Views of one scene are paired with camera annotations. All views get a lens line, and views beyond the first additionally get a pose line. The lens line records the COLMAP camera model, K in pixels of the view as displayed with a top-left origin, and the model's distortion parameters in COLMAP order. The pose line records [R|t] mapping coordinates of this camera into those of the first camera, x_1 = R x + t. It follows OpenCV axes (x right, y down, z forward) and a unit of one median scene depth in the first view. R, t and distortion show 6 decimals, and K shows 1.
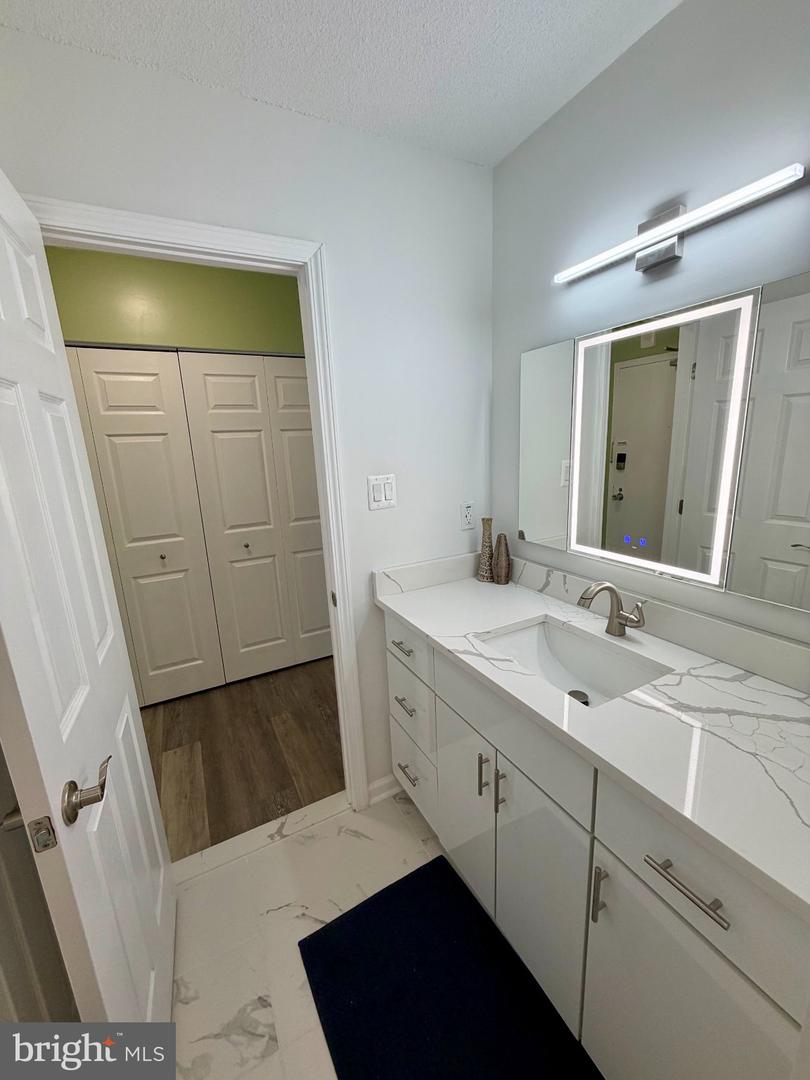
lens RADIAL K [[433.6, 0, 405.0], [0, 433.6, 540.0], [0, 0, 1]] dist [0.001405, 0.000392]
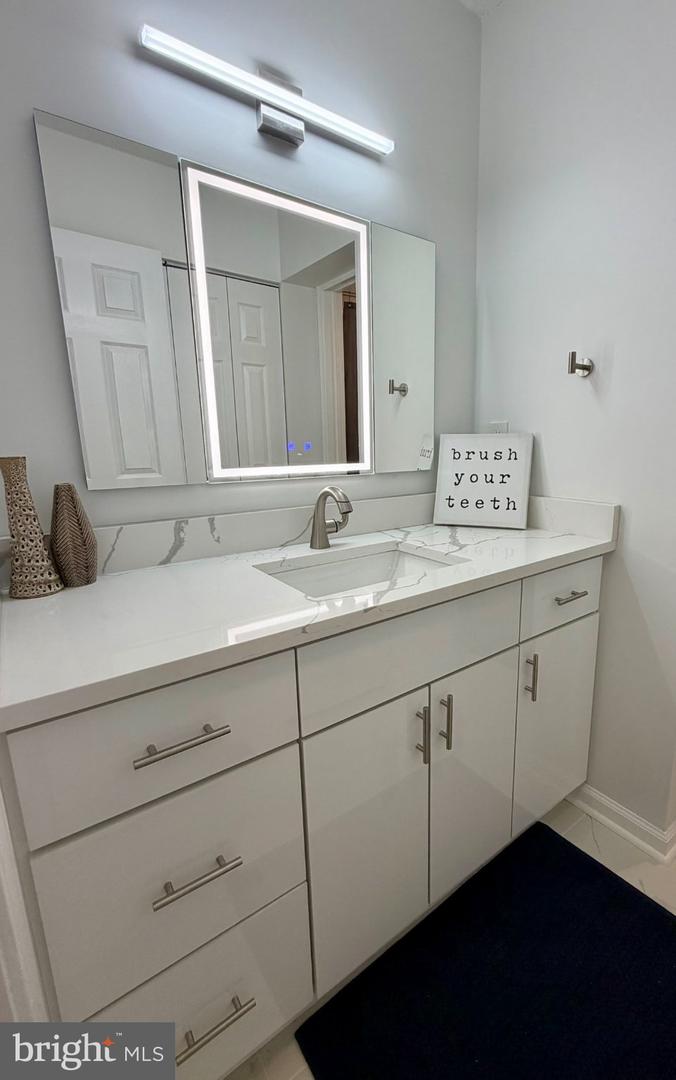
lens RADIAL K [[475.9, 0, 405.4], [0, 475.9, 539.3], [0, 0, 1]] dist [-0.000042, -0.000048]
pose [[-0.192625, -0.158553, 0.968378, -0.509698], [0.231870, 0.951559, 0.201921, 0.036263], [-0.953484, 0.263433, -0.146530, 0.960564]]
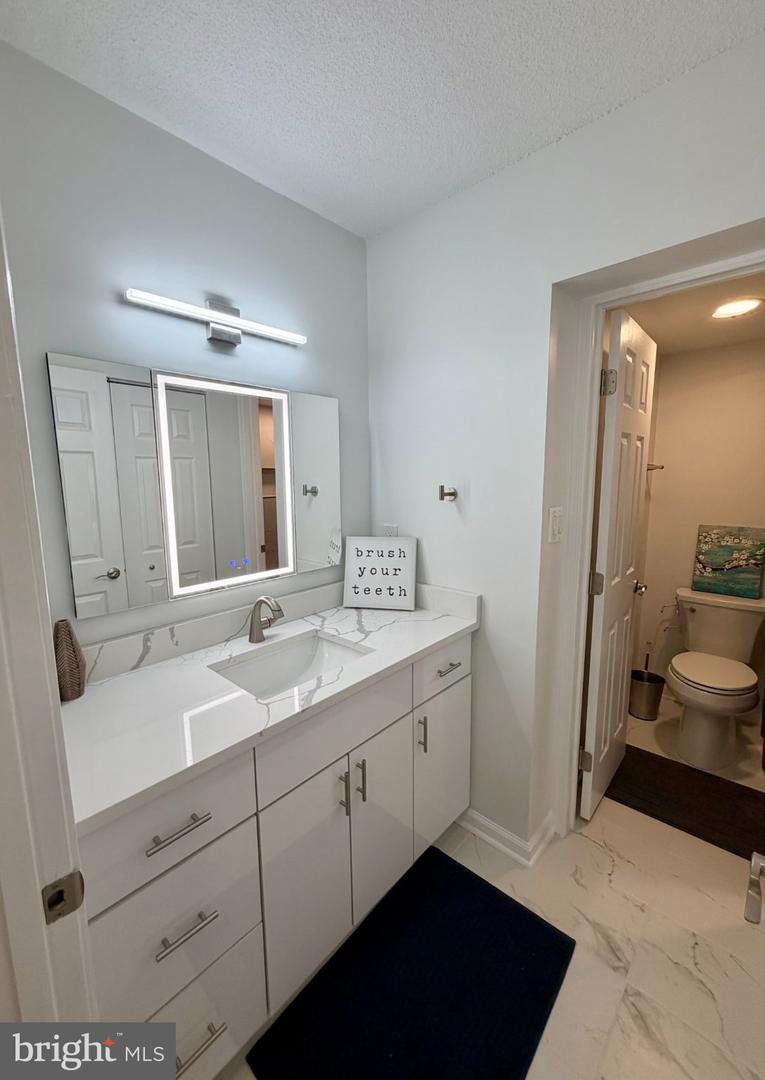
lens RADIAL K [[430.3, 0, 359.8], [0, 430.3, 537.2], [0, 0, 1]] dist [-0.001232, 0.000222]
pose [[-0.308361, -0.082030, 0.947726, -0.662240], [0.241384, 0.956920, 0.161365, -0.168671], [-0.920134, 0.278524, -0.275276, 0.975818]]
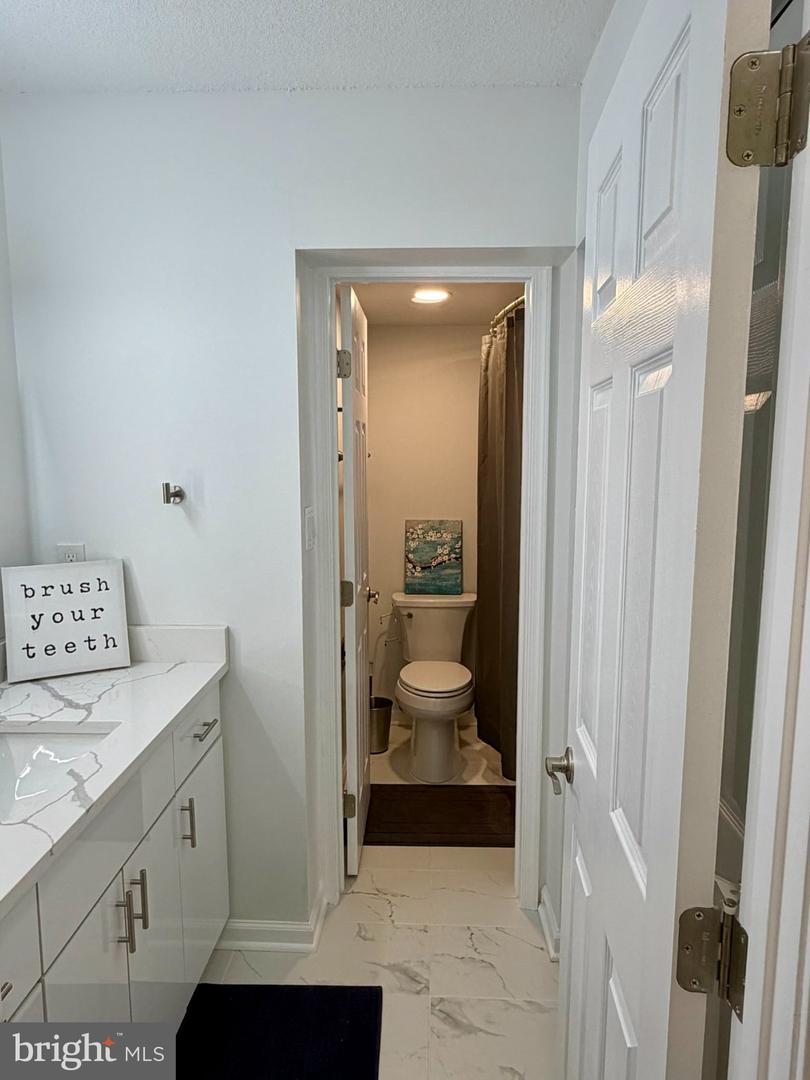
lens RADIAL K [[709.5, 0, 405.0], [0, 709.5, 540.0], [0, 0, 1]] dist [-0.000150, -0.001311]
pose [[-0.867561, -0.014853, 0.497109, -0.712830], [0.150438, 0.944890, 0.290778, -0.296884], [-0.474032, 0.327051, -0.817515, 1.385460]]
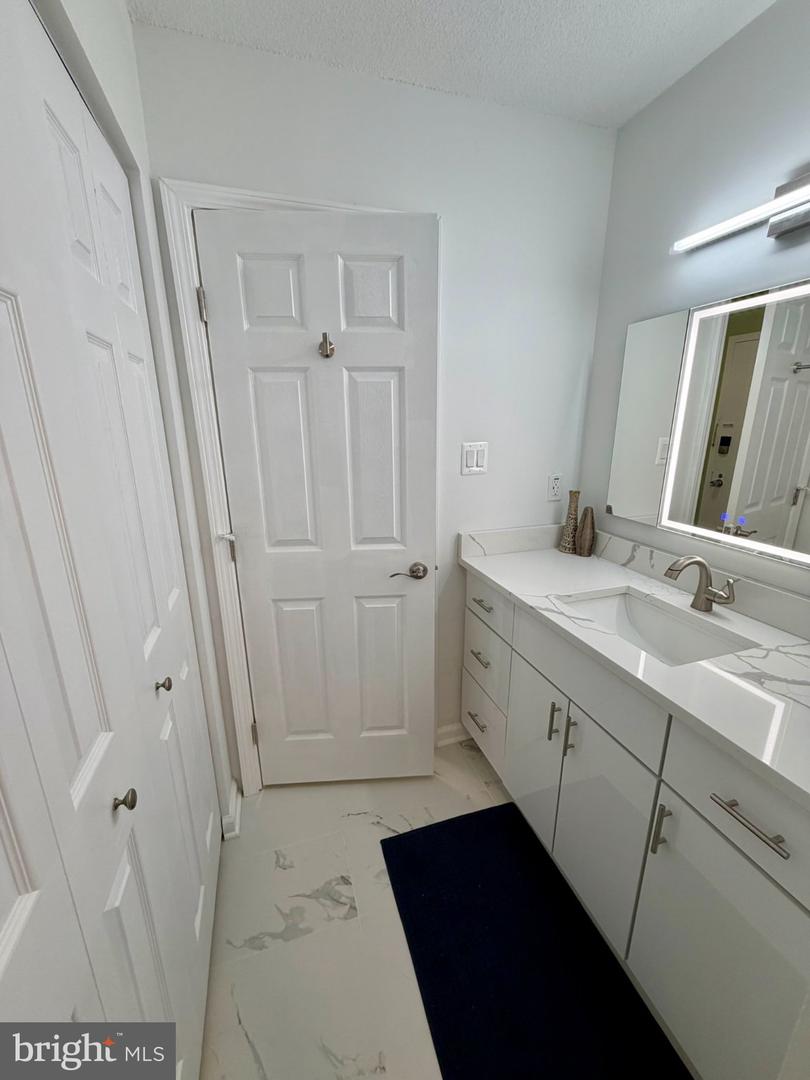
lens RADIAL K [[433.6, 0, 405.0], [0, 433.6, 540.0], [0, 0, 1]] dist [0.001405, 0.000392]
pose [[0.985080, 0.080787, -0.151960, -0.053182], [-0.072640, 0.995645, 0.058427, 0.046304], [0.156018, -0.046517, 0.986658, -0.096570]]
